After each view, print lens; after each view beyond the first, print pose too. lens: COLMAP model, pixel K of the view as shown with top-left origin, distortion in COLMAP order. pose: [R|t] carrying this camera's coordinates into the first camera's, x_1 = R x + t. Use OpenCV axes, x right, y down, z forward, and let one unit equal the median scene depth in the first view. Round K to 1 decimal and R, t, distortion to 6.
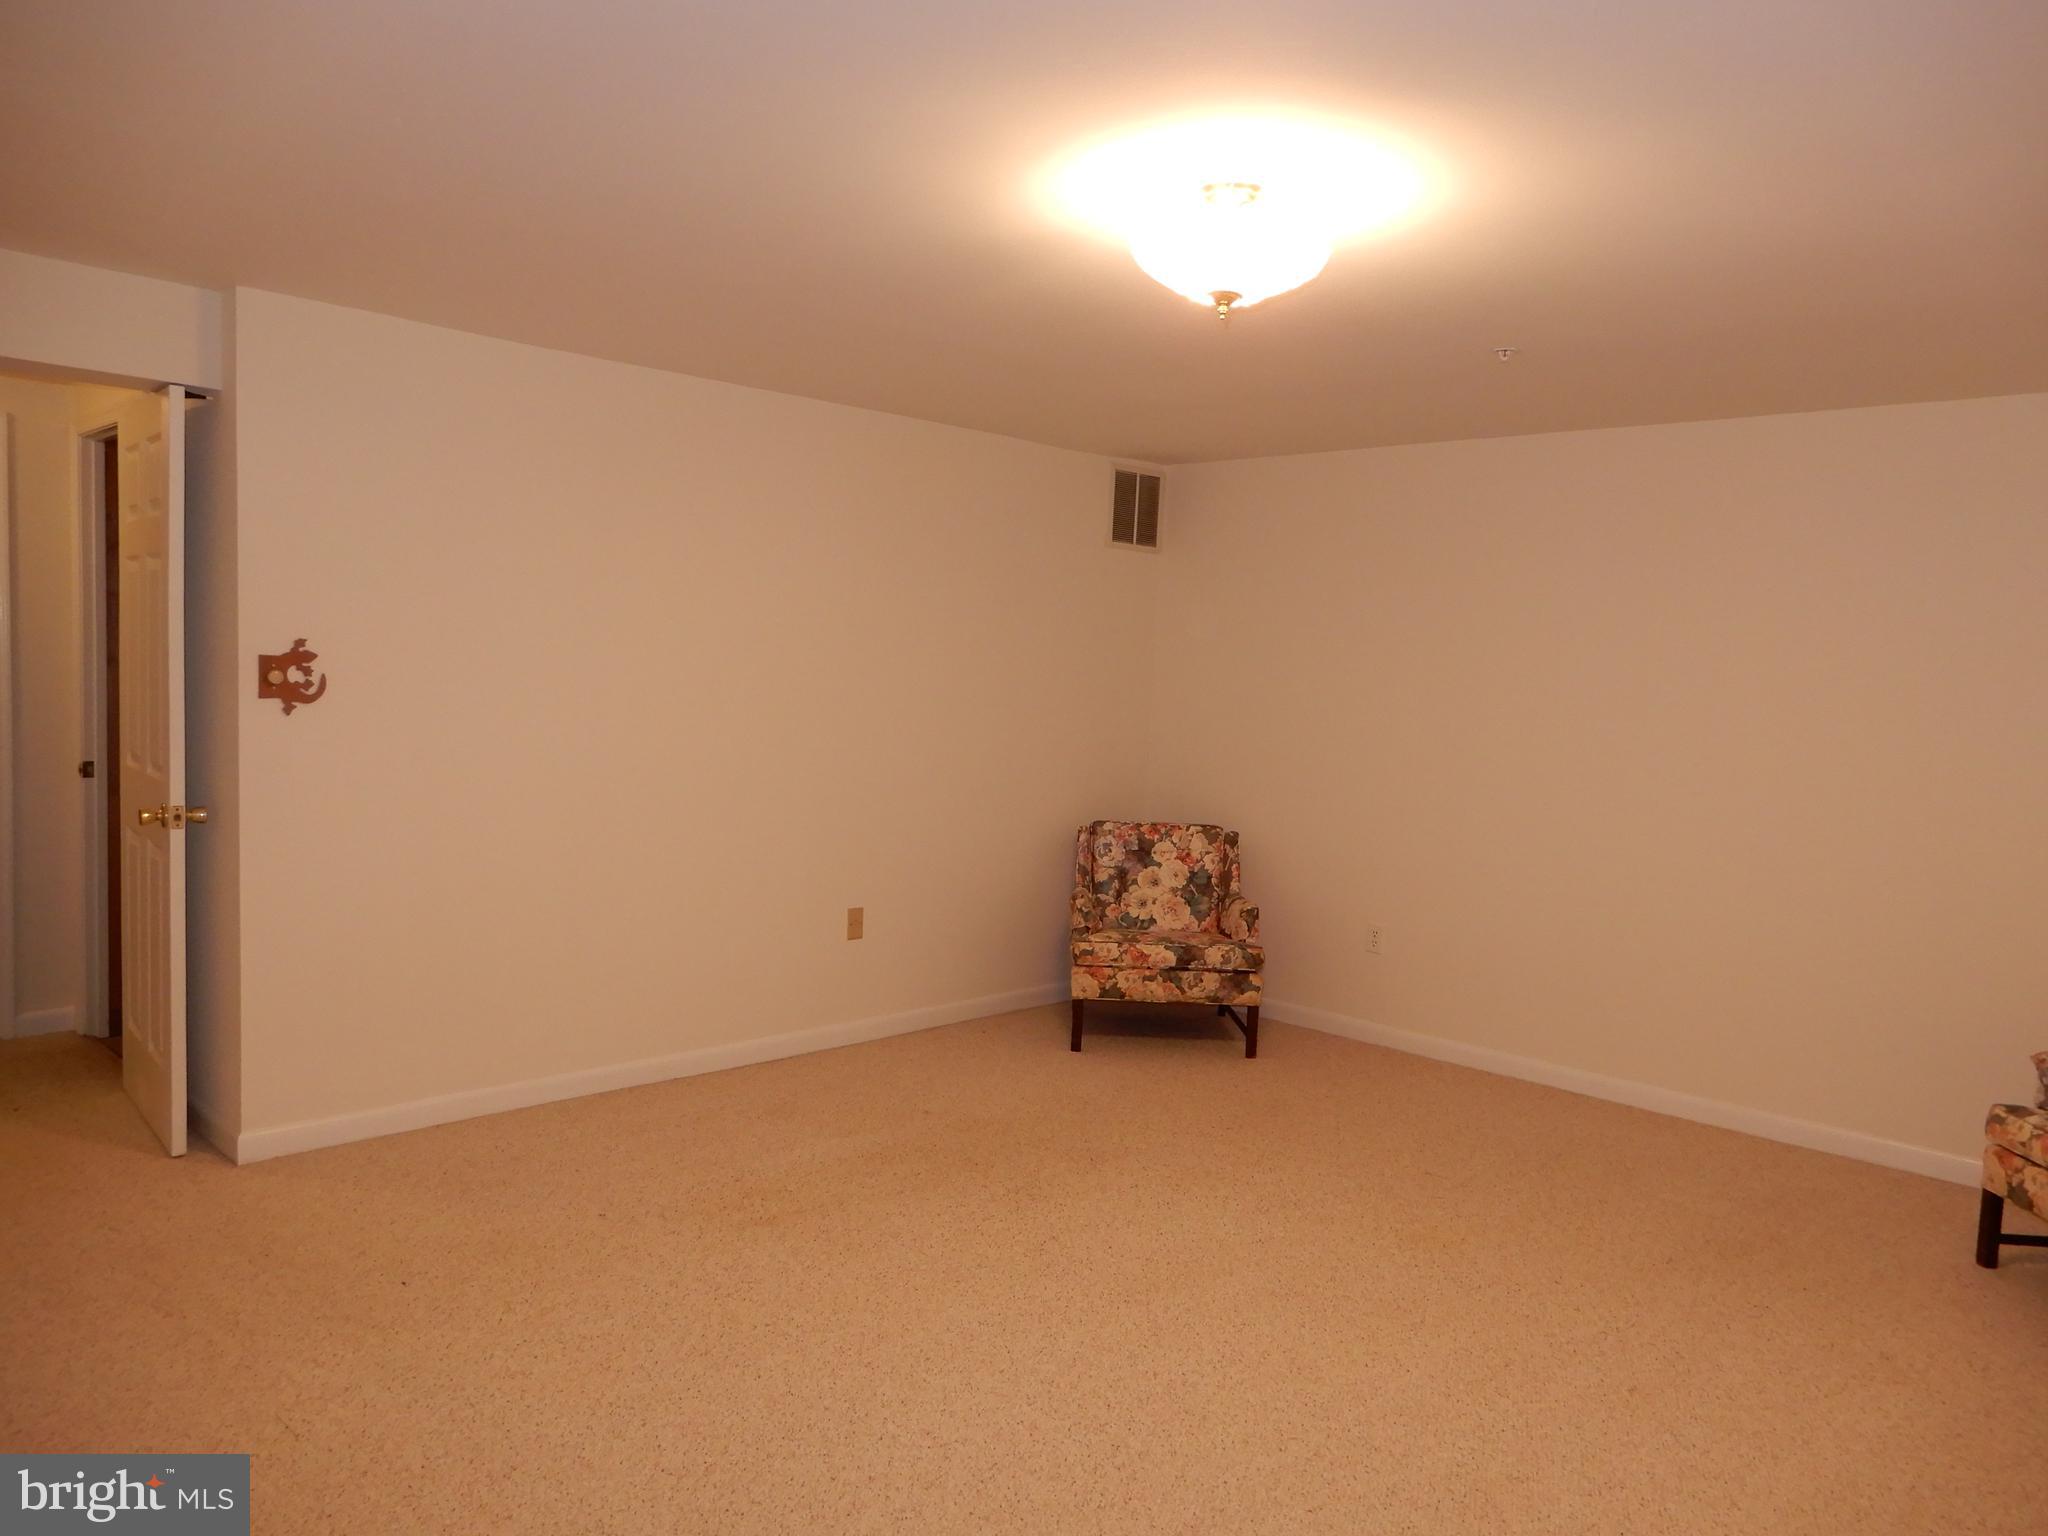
lens RADIAL K [[1454.7, 0, 1012.7], [0, 1454.7, 774.5], [0, 0, 1]] dist [-0.004722, 0.002386]
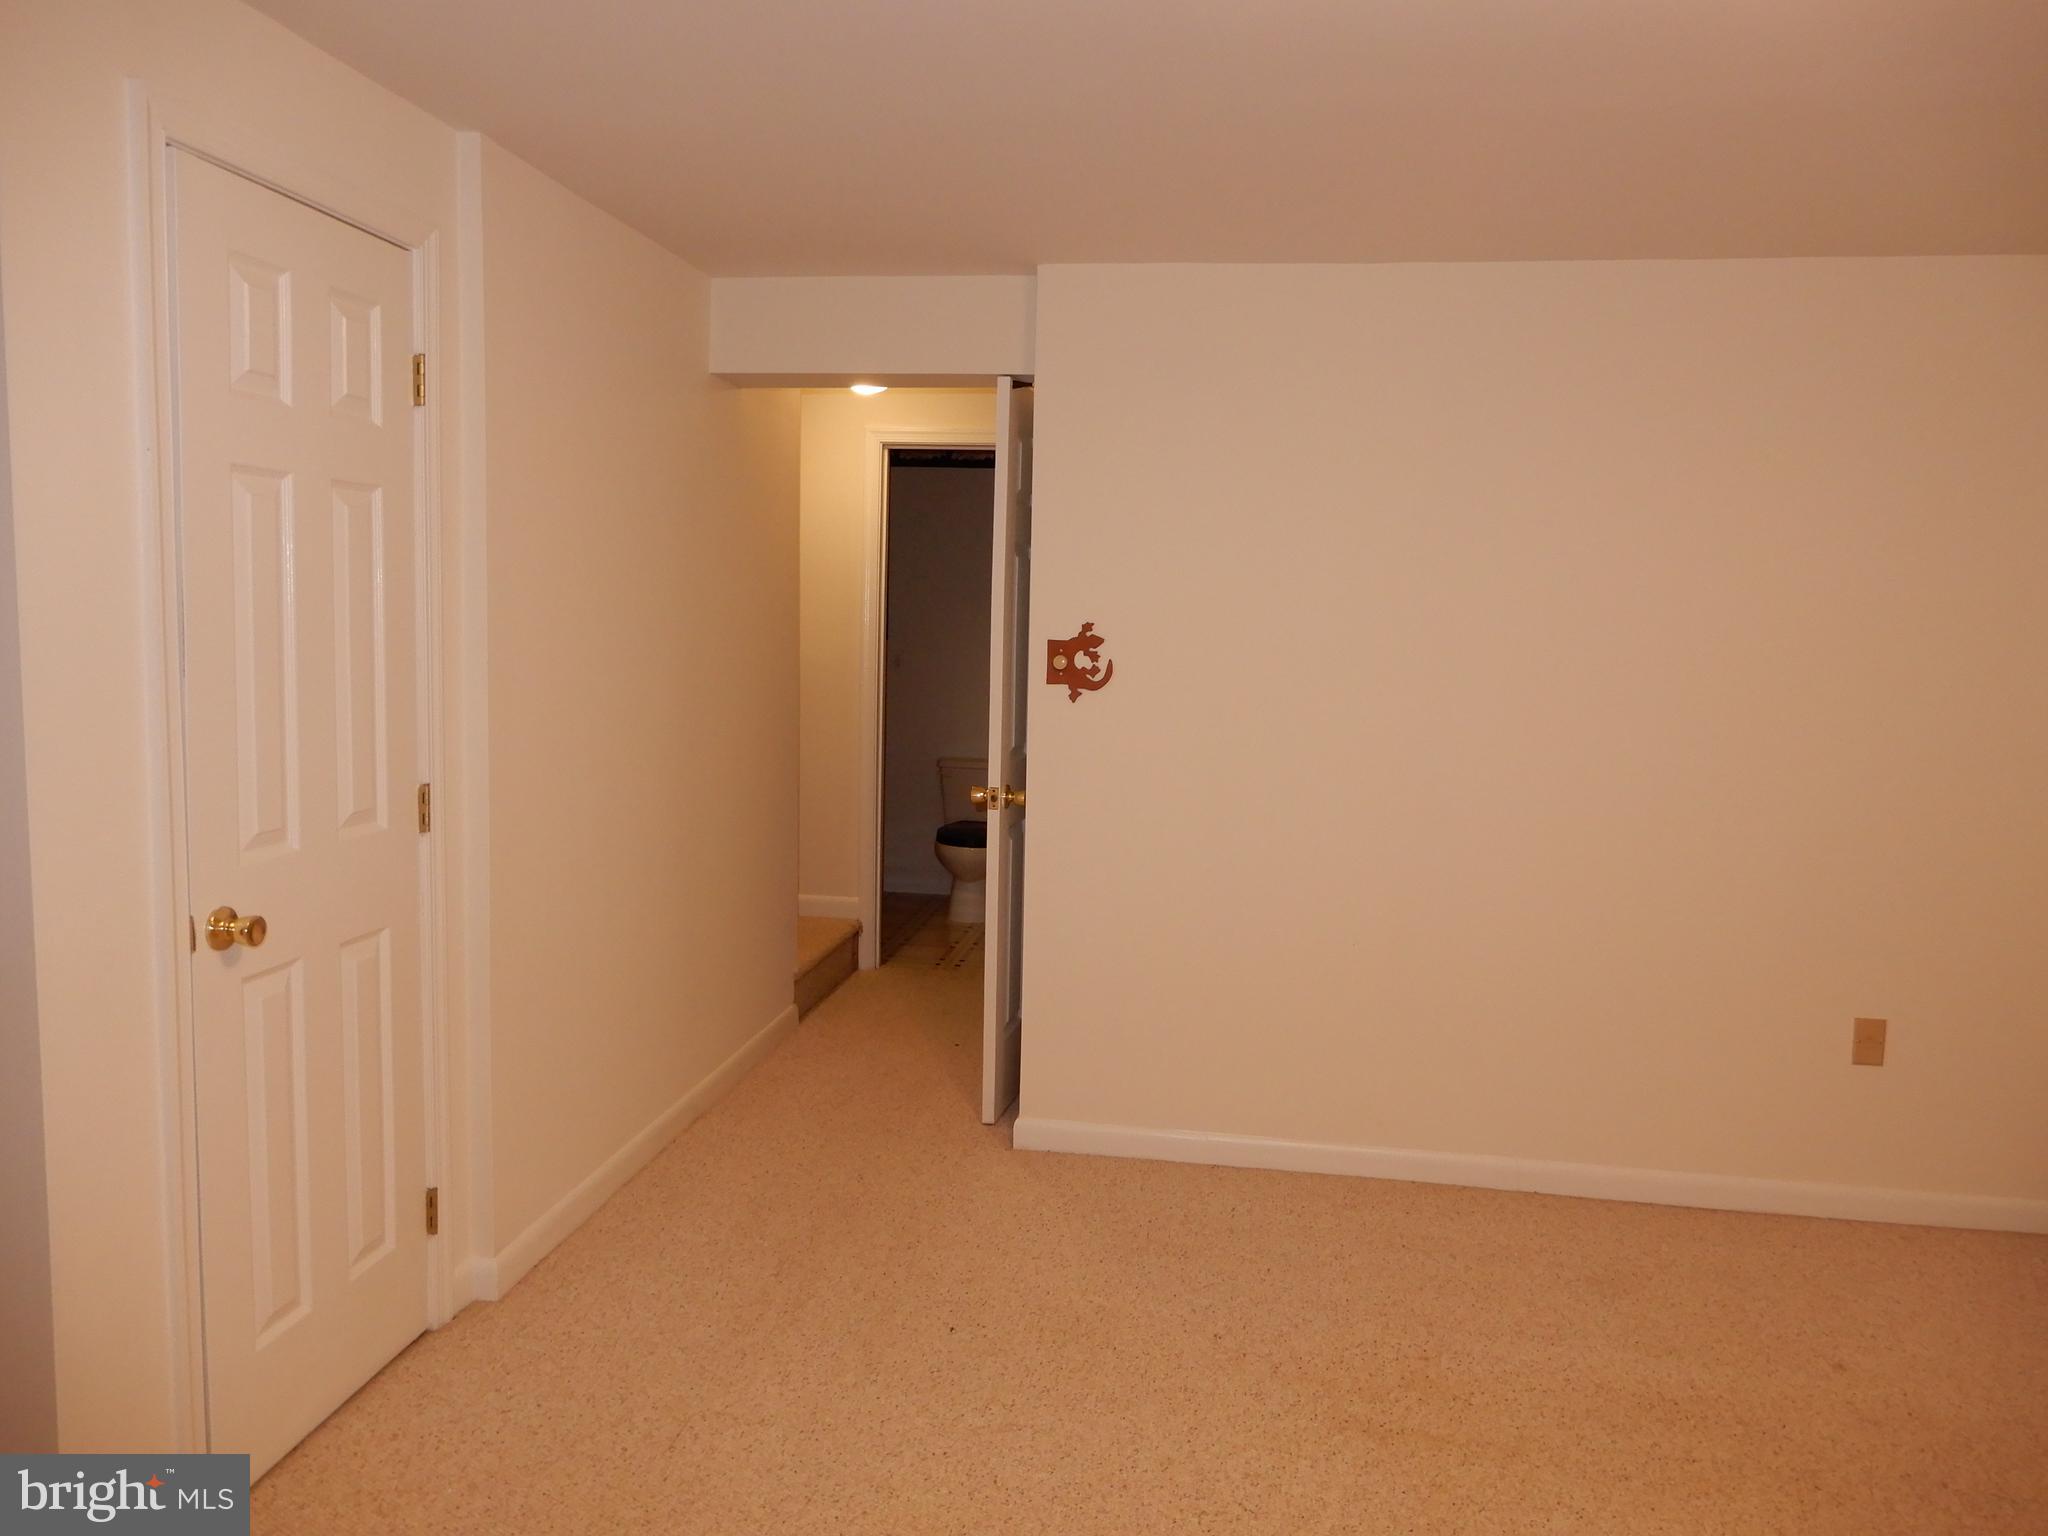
lens RADIAL K [[1454.7, 0, 1025.1], [0, 1454.7, 753.2], [0, 0, 1]] dist [-0.004722, 0.002386]
pose [[0.591514, 0.059216, -0.804117, 0.262496], [-0.065527, 0.997531, 0.025257, -0.029157], [0.803627, 0.037751, 0.593934, 0.399312]]
